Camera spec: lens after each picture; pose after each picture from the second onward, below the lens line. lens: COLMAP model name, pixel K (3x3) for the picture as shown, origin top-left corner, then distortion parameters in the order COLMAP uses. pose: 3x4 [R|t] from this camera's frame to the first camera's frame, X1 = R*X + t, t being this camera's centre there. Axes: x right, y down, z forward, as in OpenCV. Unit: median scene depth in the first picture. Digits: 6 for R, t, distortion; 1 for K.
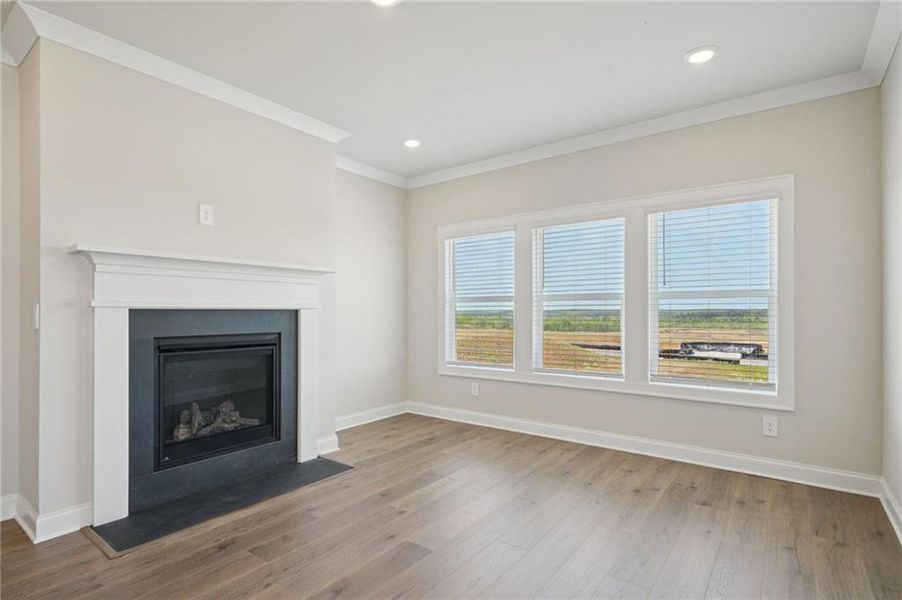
lens RADIAL K [[446.0, 0, 457.8], [0, 446.0, 305.5], [0, 0, 1]] dist [0.003568, 0.000104]
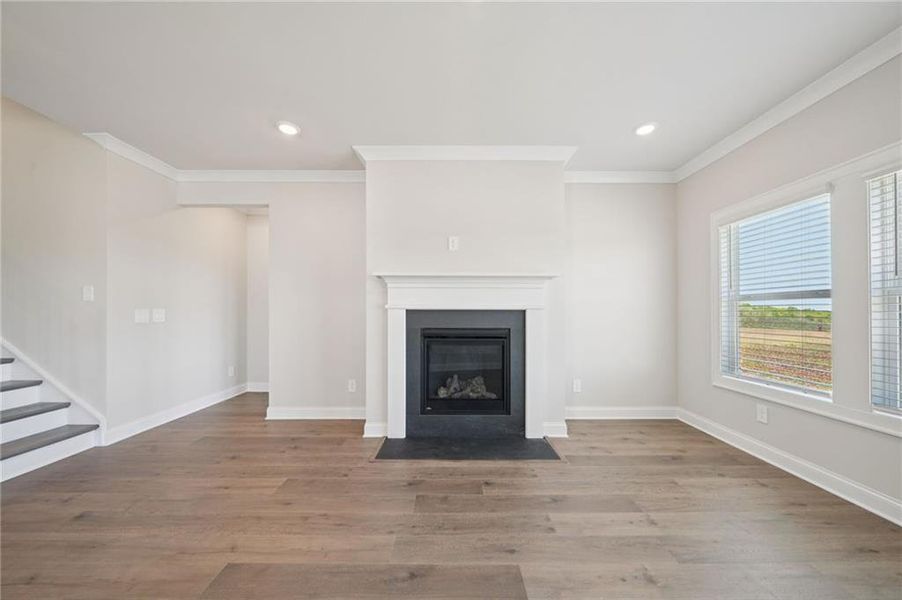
lens RADIAL K [[316.9, 0, 456.7], [0, 316.9, 306.9], [0, 0, 1]] dist [-0.002636, -0.000131]
pose [[0.599647, -0.007827, -0.800226, 0.215052], [0.008626, 0.999957, -0.003316, 0.002156], [0.800218, -0.004915, 0.599689, 0.341217]]
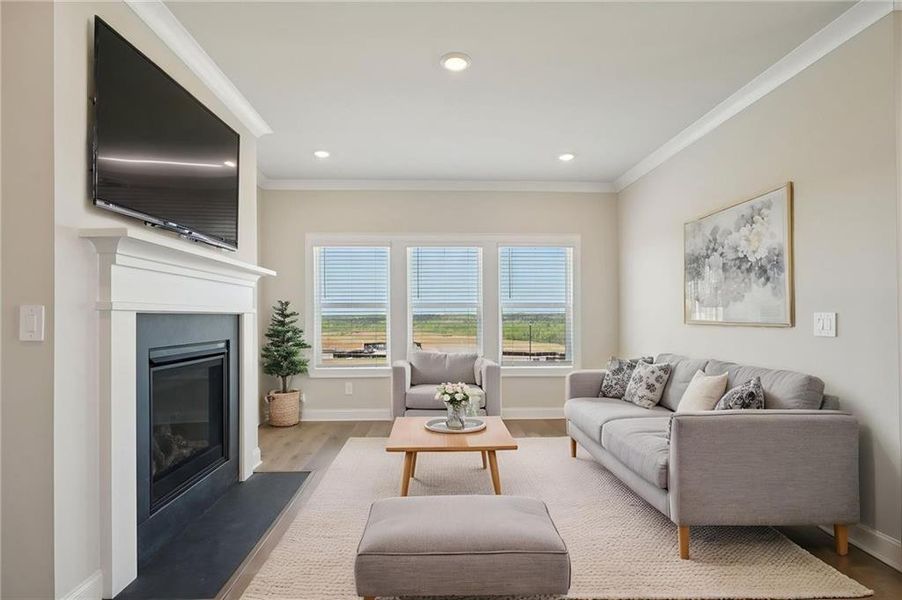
lens RADIAL K [[428.0, 0, 442.1], [0, 428.0, 307.6], [0, 0, 1]] dist [0.000113, 0.001427]
pose [[0.785850, 0.013174, 0.618276, -0.576710], [-0.008132, 0.999907, -0.010969, 0.001624], [-0.618363, 0.003592, 0.785884, 0.055843]]
